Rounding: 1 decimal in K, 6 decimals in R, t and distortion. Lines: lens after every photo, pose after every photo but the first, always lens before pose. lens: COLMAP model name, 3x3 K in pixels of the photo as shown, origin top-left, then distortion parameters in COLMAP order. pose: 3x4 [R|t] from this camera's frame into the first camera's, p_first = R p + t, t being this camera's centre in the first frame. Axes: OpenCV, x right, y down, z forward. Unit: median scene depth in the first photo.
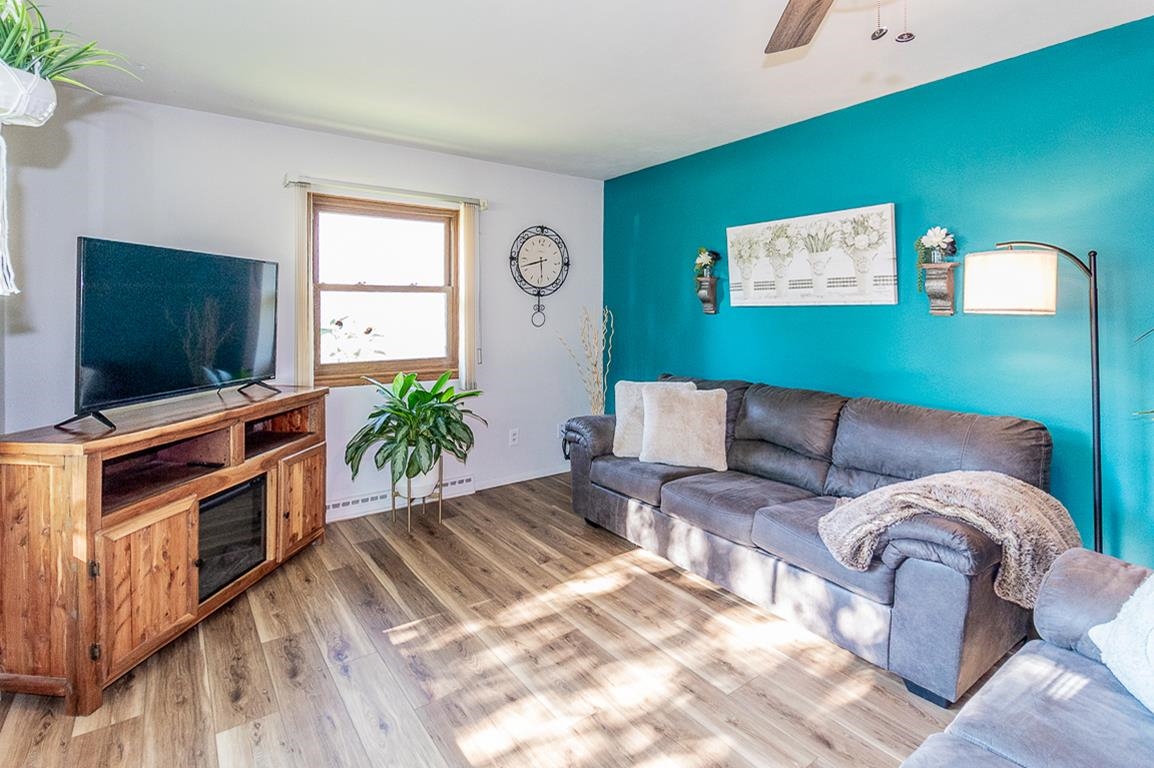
lens RADIAL K [[563.9, 0, 555.4], [0, 563.9, 309.7], [0, 0, 1]] dist [-0.000493, -0.000004]
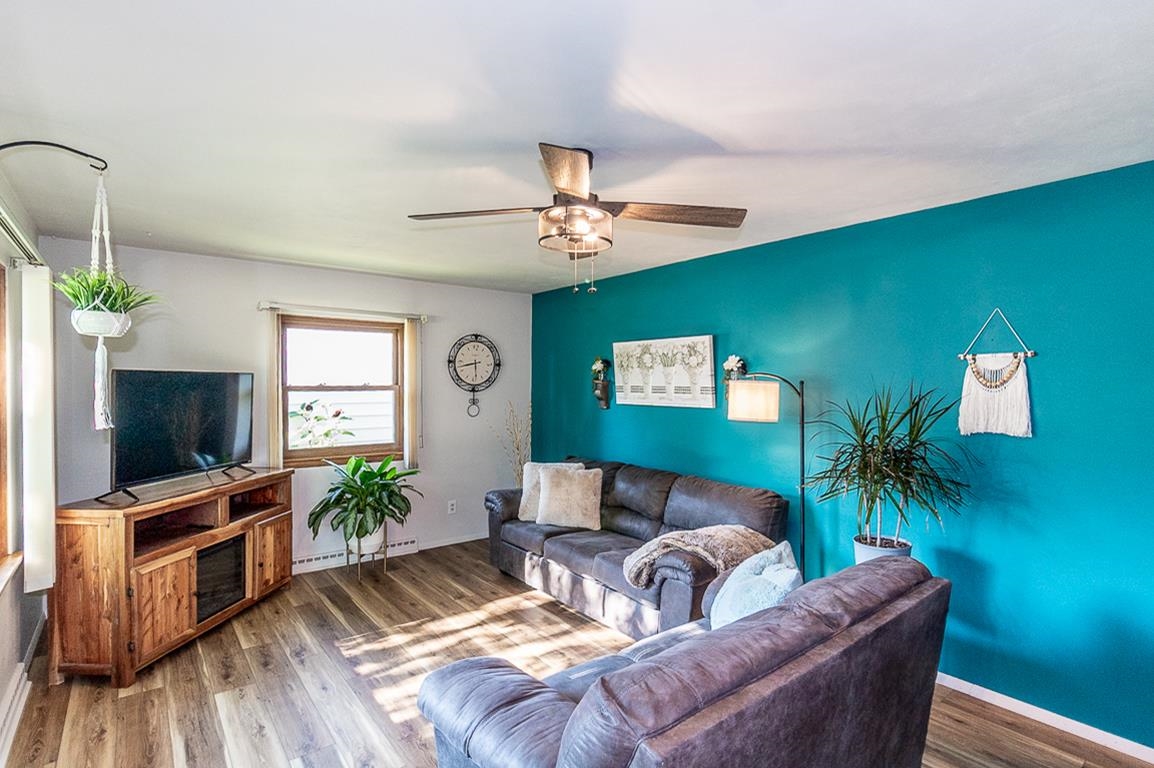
lens RADIAL K [[573.1, 0, 576.0], [0, 573.1, 391.9], [0, 0, 1]] dist [-0.000535, 0.000086]
pose [[0.998395, 0.004029, 0.056498, 0.185193], [-0.005068, 0.999820, 0.018271, -0.072218], [-0.056414, -0.018529, 0.998236, -0.379771]]
